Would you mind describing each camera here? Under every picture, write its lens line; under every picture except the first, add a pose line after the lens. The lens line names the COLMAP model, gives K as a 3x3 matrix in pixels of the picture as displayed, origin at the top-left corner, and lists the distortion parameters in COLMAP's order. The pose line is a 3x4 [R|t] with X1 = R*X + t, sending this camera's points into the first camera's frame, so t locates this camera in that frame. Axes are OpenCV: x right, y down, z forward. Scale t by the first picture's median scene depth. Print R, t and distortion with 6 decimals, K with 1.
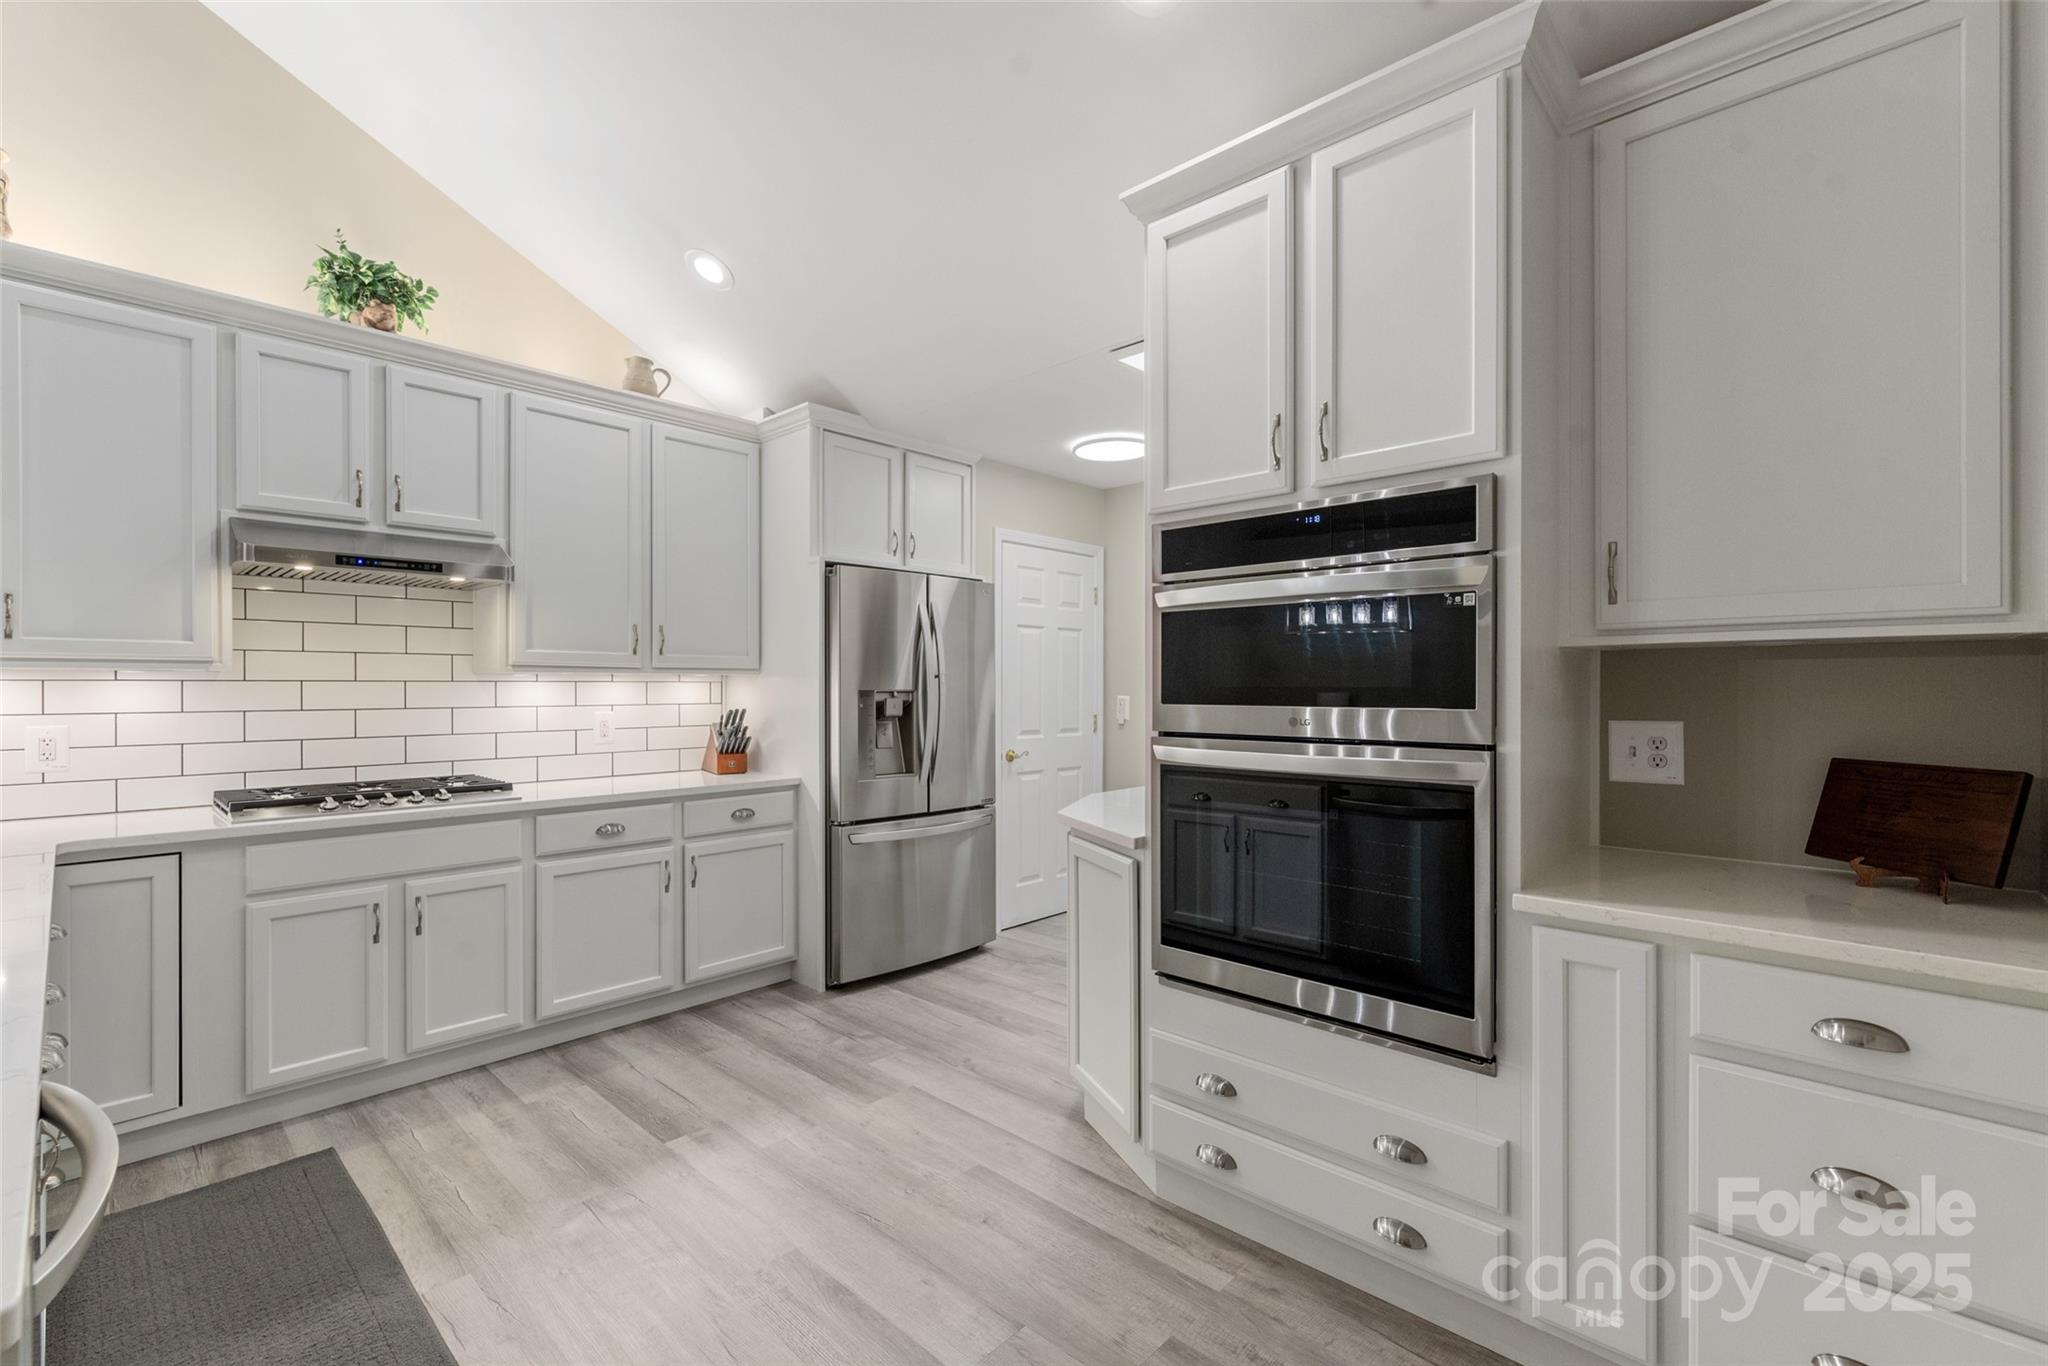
lens RADIAL K [[891.7, 0, 1024.7], [0, 891.7, 683.7], [0, 0, 1]] dist [0.003013, -0.001449]
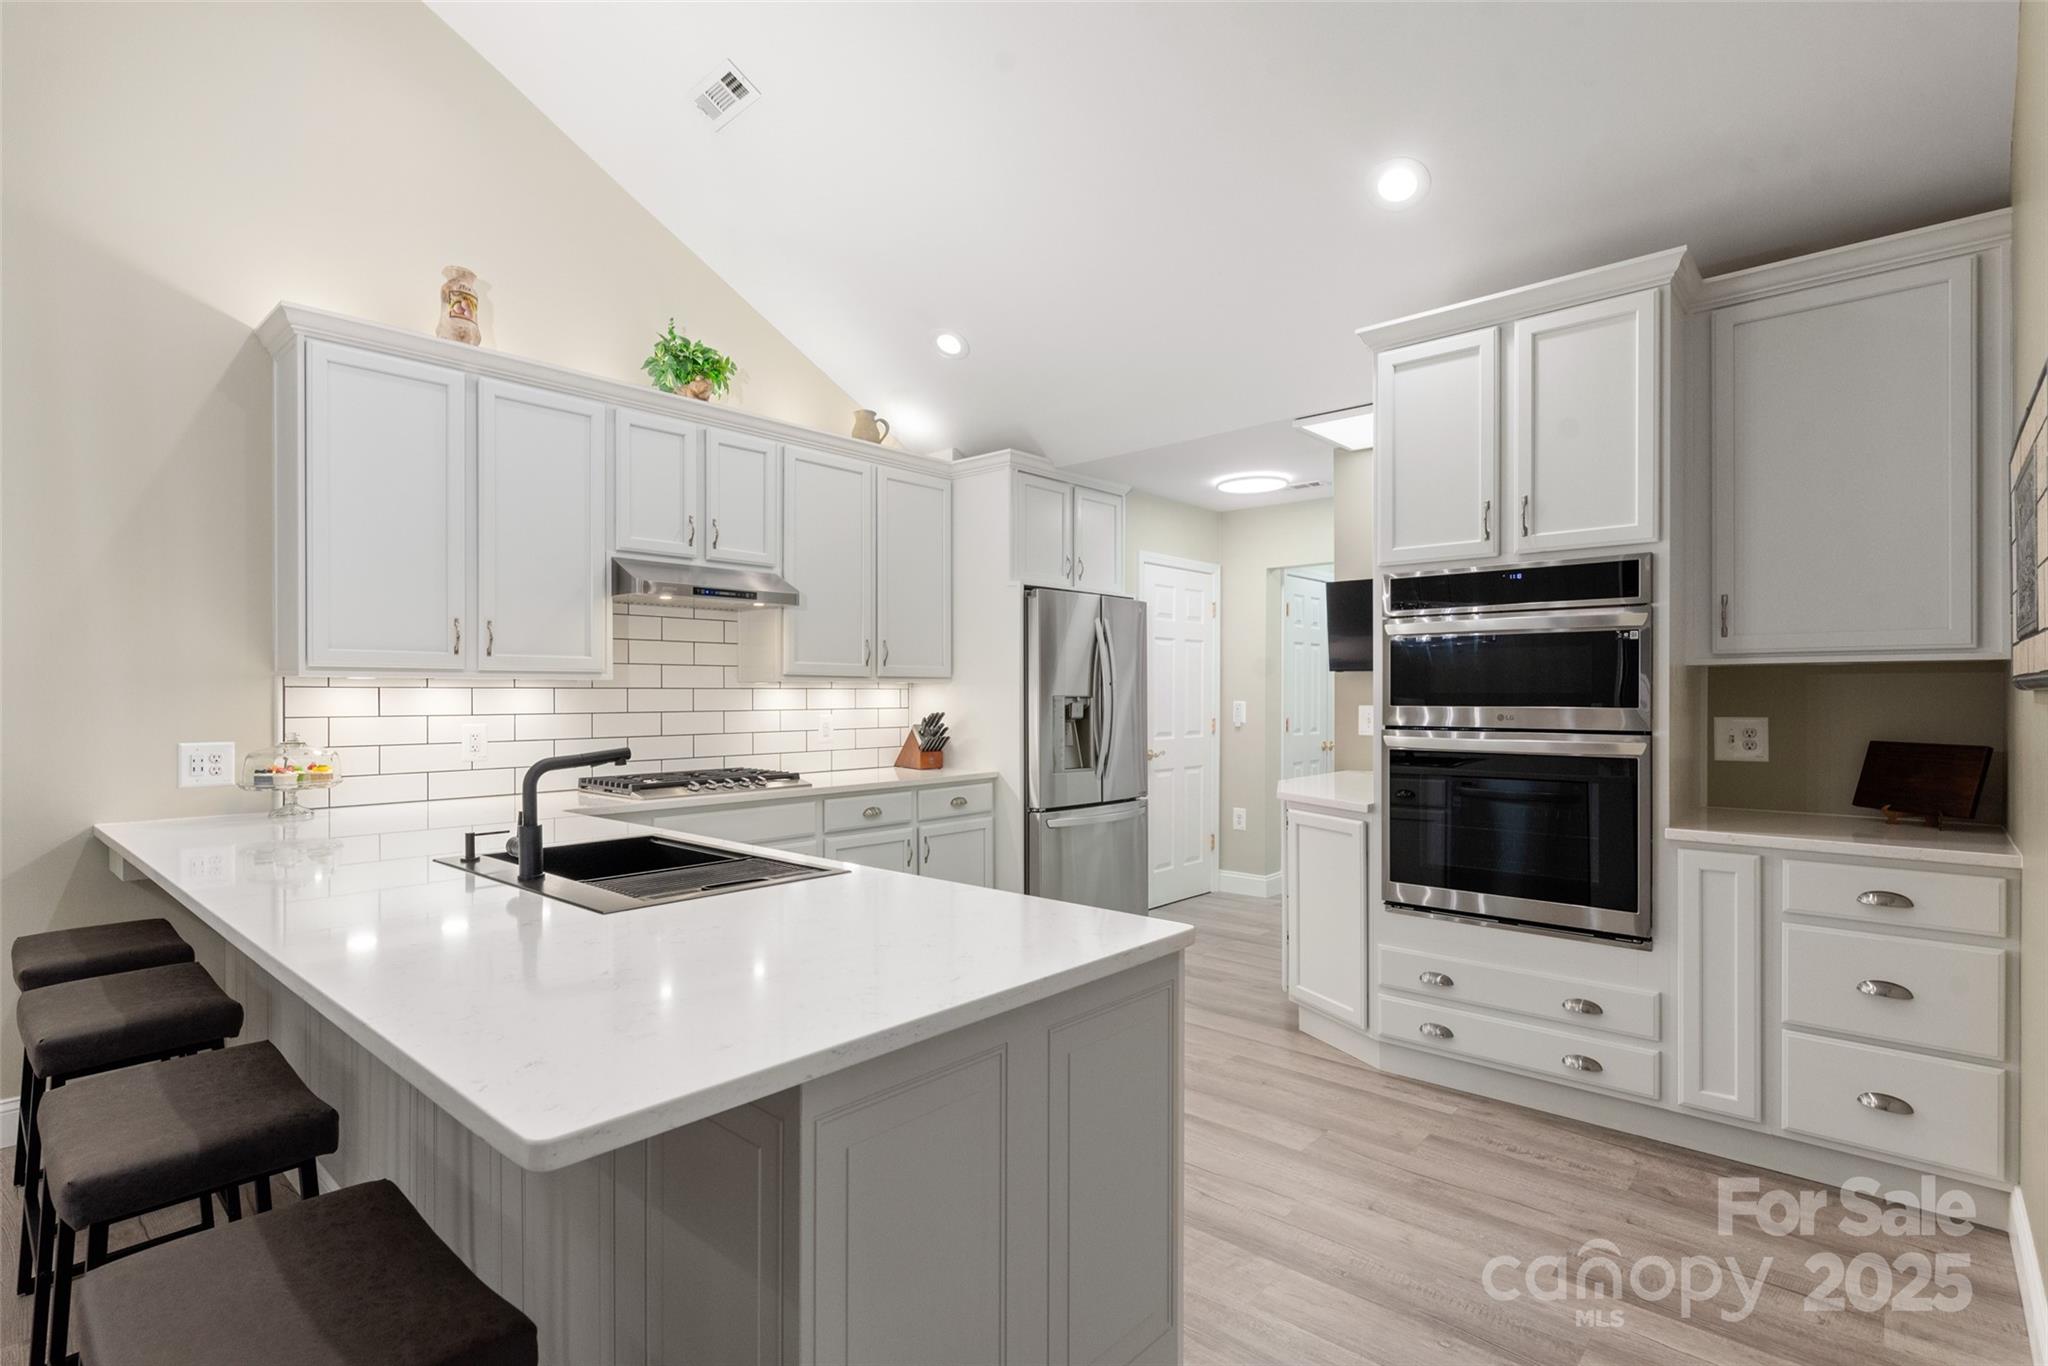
lens RADIAL K [[985.5, 0, 1020.1], [0, 985.5, 692.2], [0, 0, 1]] dist [0.000286, 0.000792]
pose [[0.999738, 0.000025, 0.022882, -0.411730], [-0.000084, 0.999997, 0.002593, -0.001663], [-0.022882, -0.002595, 0.999735, -0.457412]]
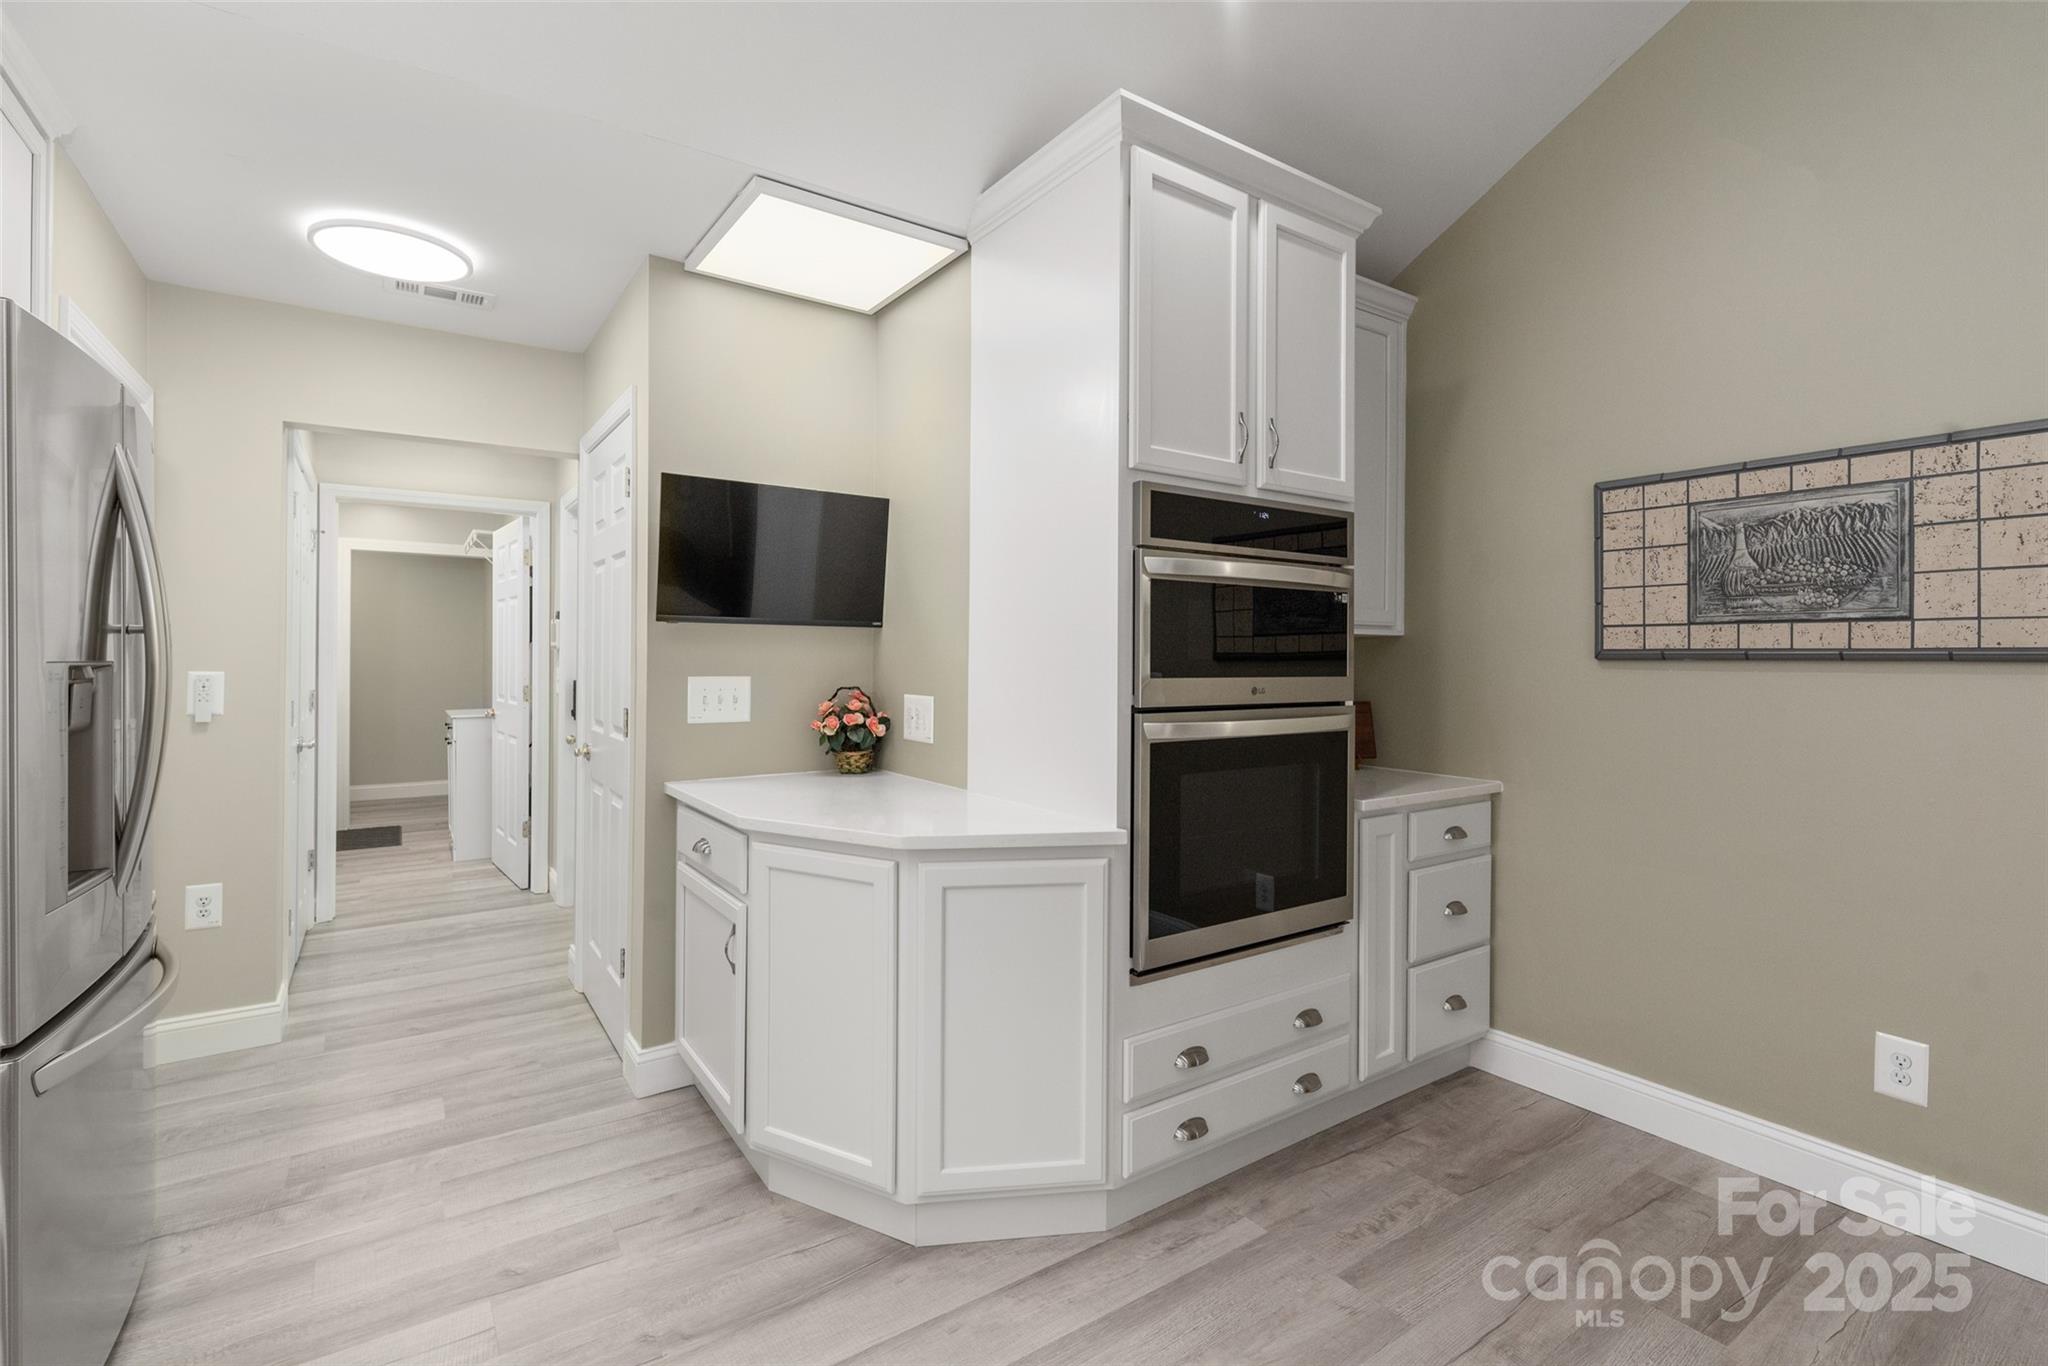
lens RADIAL K [[921.9, 0, 1011.3], [0, 921.9, 653.5], [0, 0, 1]] dist [-0.000006, -0.000662]
pose [[0.218968, 0.006107, 0.975713, -0.738793], [-0.007844, 0.999959, -0.004499, 0.002307], [-0.975700, -0.006669, 0.219007, 0.853593]]
